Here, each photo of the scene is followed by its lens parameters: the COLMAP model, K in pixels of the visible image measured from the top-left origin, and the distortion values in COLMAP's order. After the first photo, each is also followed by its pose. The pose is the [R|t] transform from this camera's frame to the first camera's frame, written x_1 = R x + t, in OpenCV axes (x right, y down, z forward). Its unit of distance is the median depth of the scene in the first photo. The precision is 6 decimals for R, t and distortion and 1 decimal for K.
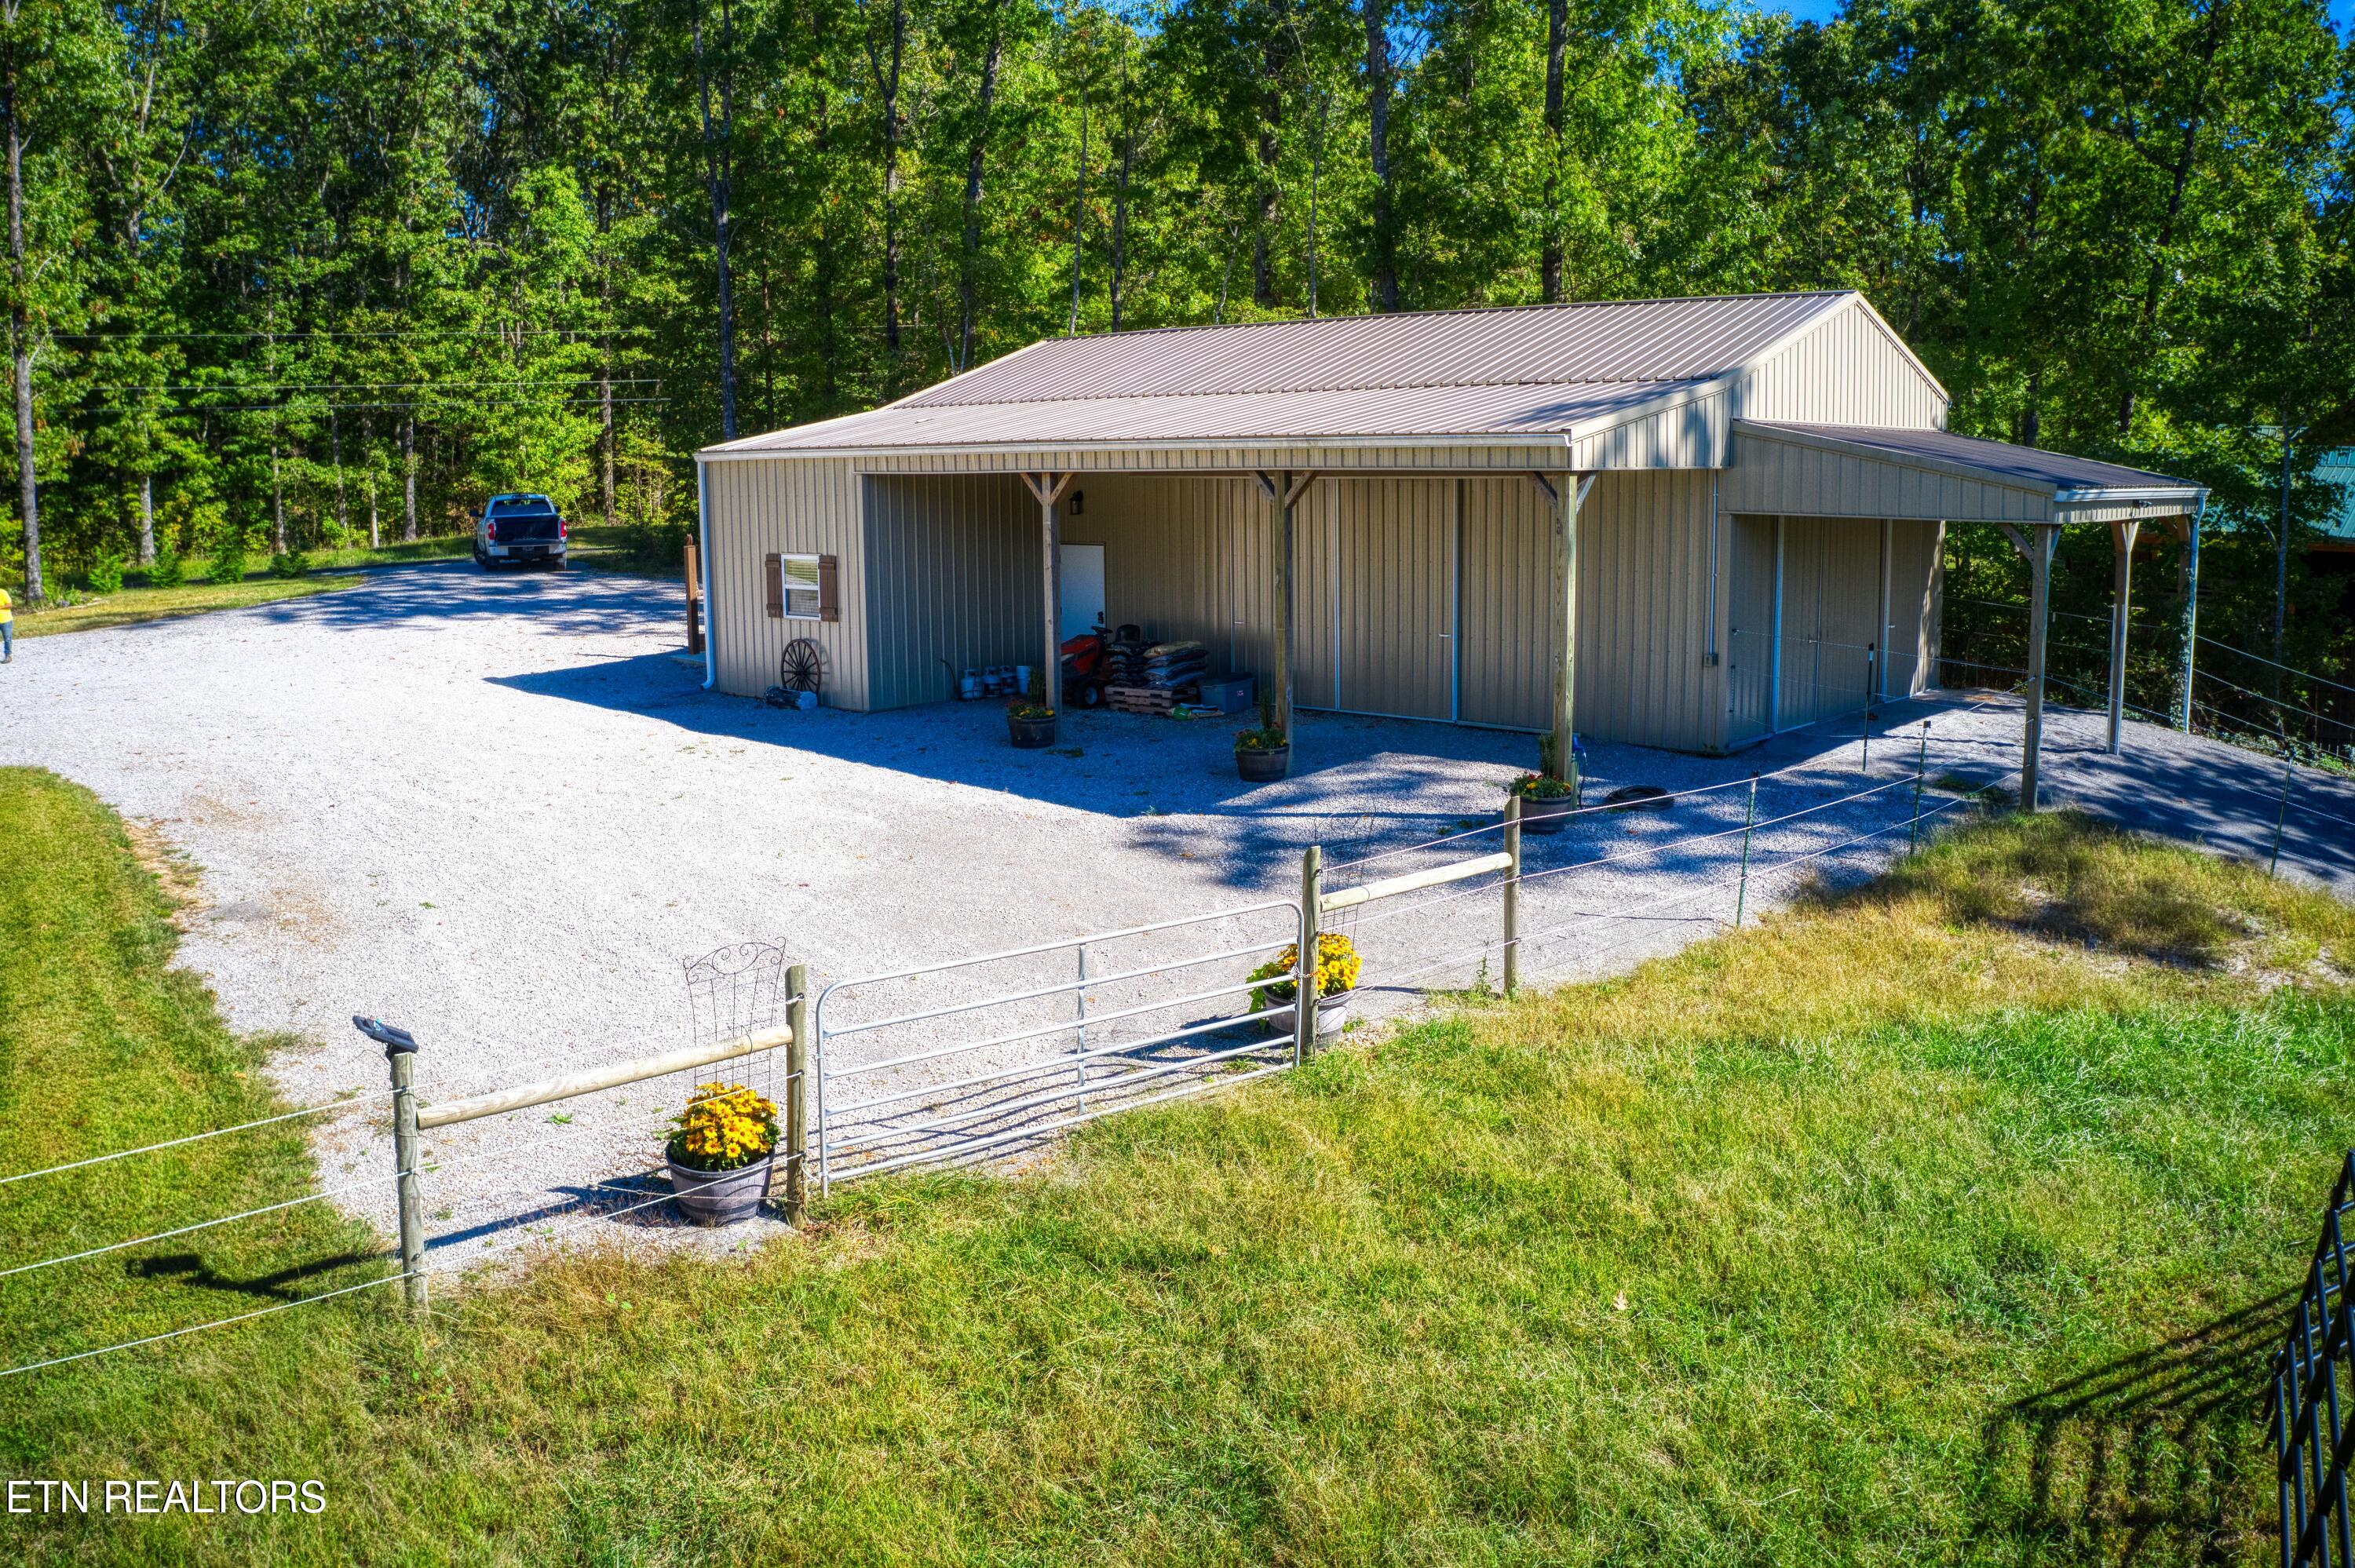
lens RADIAL K [[1855.2, 0, 1178.7], [0, 1855.2, 766.9], [0, 0, 1]] dist [-0.186874, 0.018791]
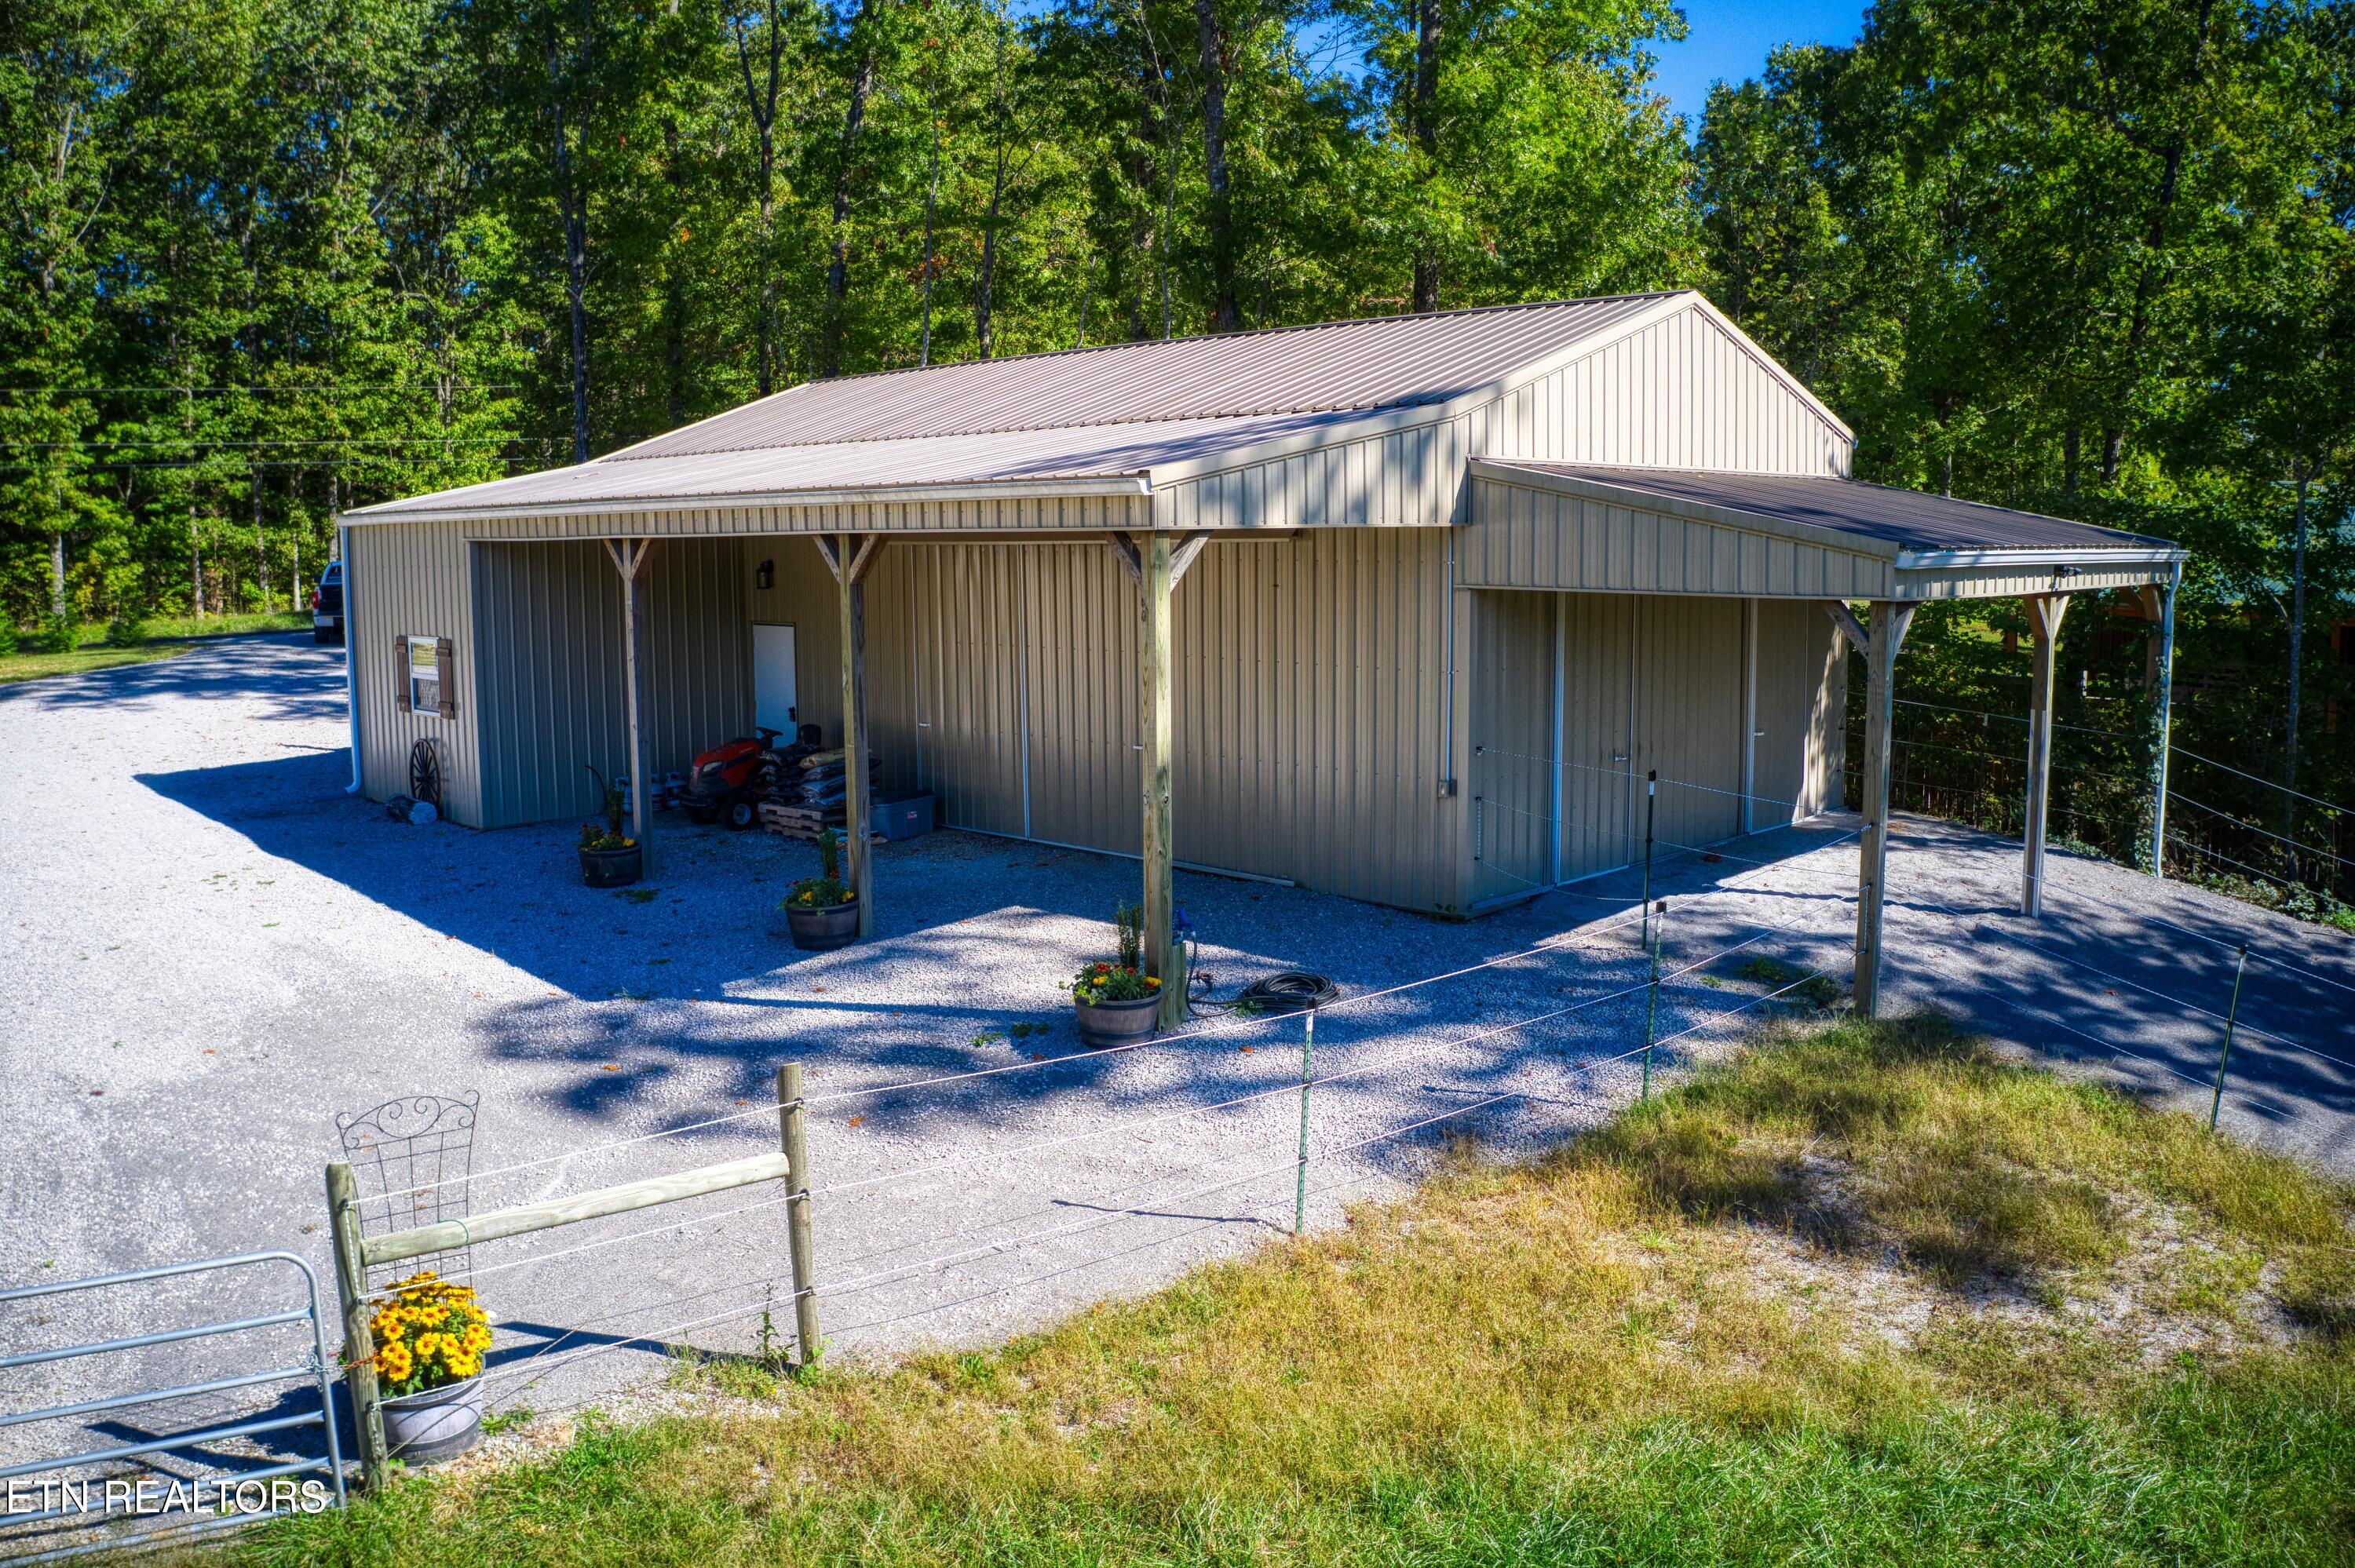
lens RADIAL K [[1896.5, 0, 1090.7], [0, 1896.5, 786.9], [0, 0, 1]] dist [-0.185234, 0.016761]
pose [[0.995302, 0.014035, -0.095795, 0.073828], [-0.016682, 0.999499, -0.026882, -0.011324], [0.095369, 0.028354, 0.995038, 0.073608]]
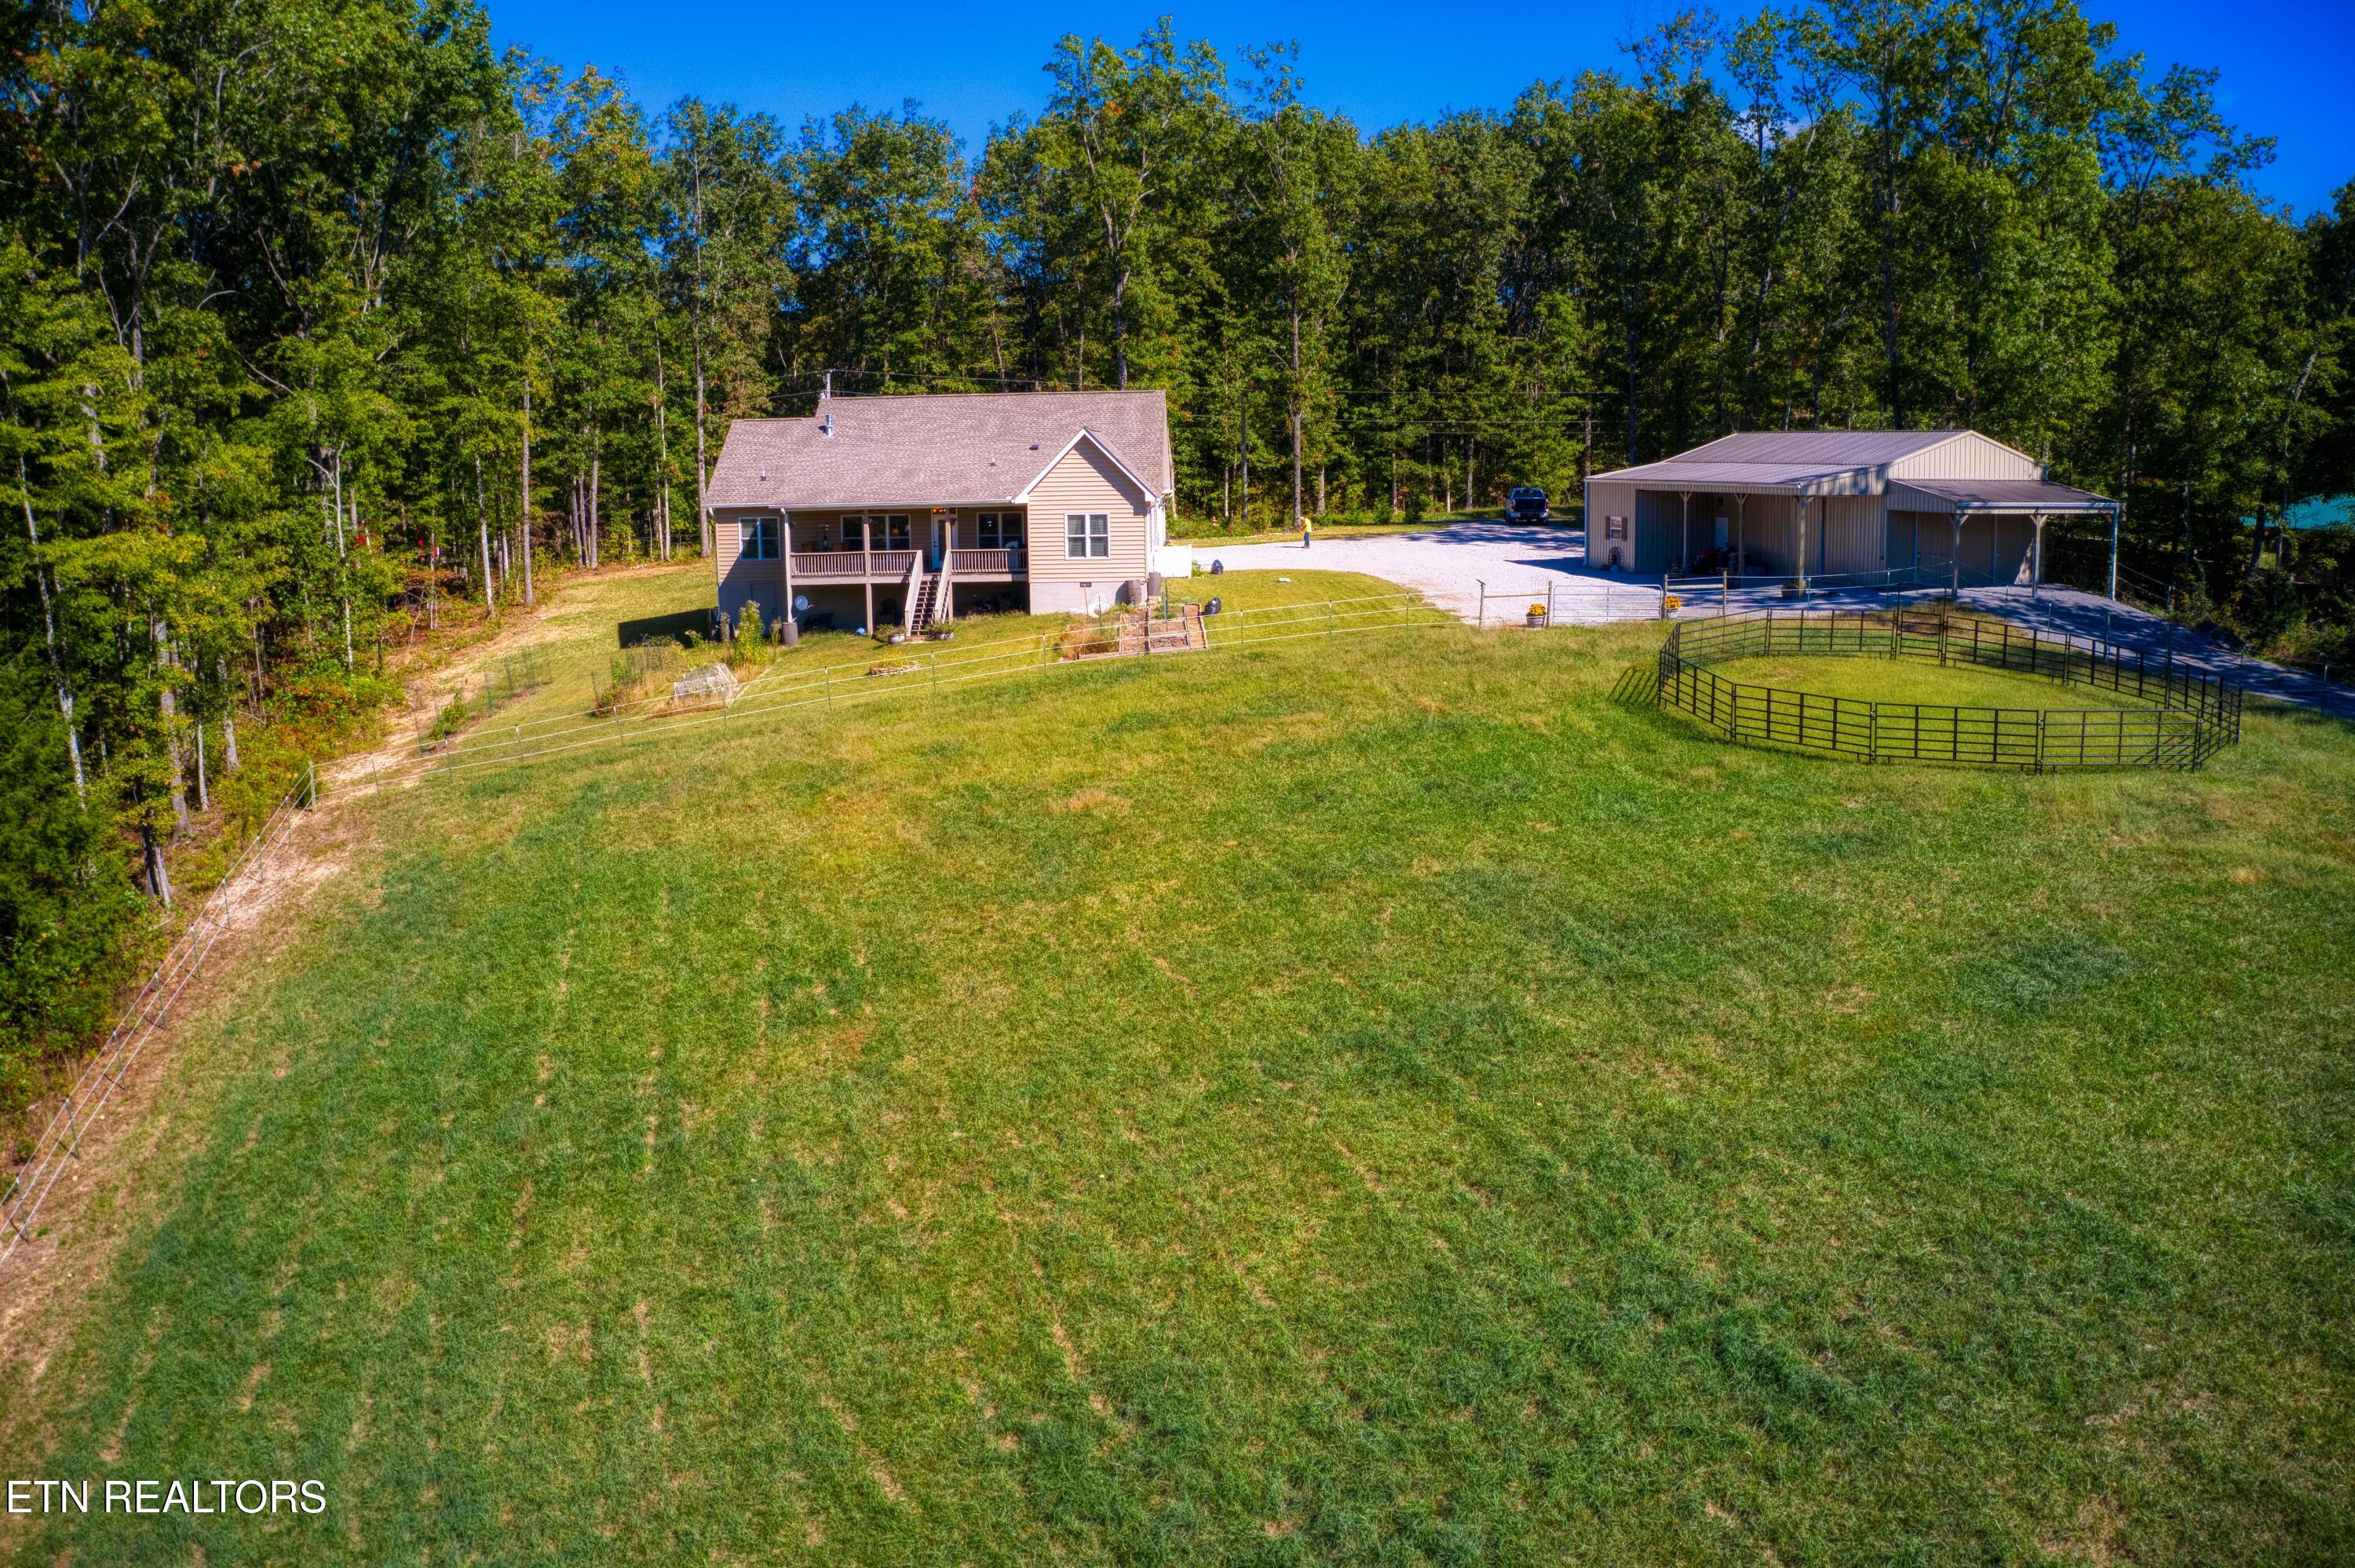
lens RADIAL K [[1855.2, 0, 1178.7], [0, 1855.2, 766.9], [0, 0, 1]] dist [-0.186874, 0.018791]
pose [[0.853821, 0.083566, -0.513816, 0.290795], [-0.079127, 0.996396, 0.030563, 0.097506], [0.514519, 0.014561, 0.857356, -0.728364]]
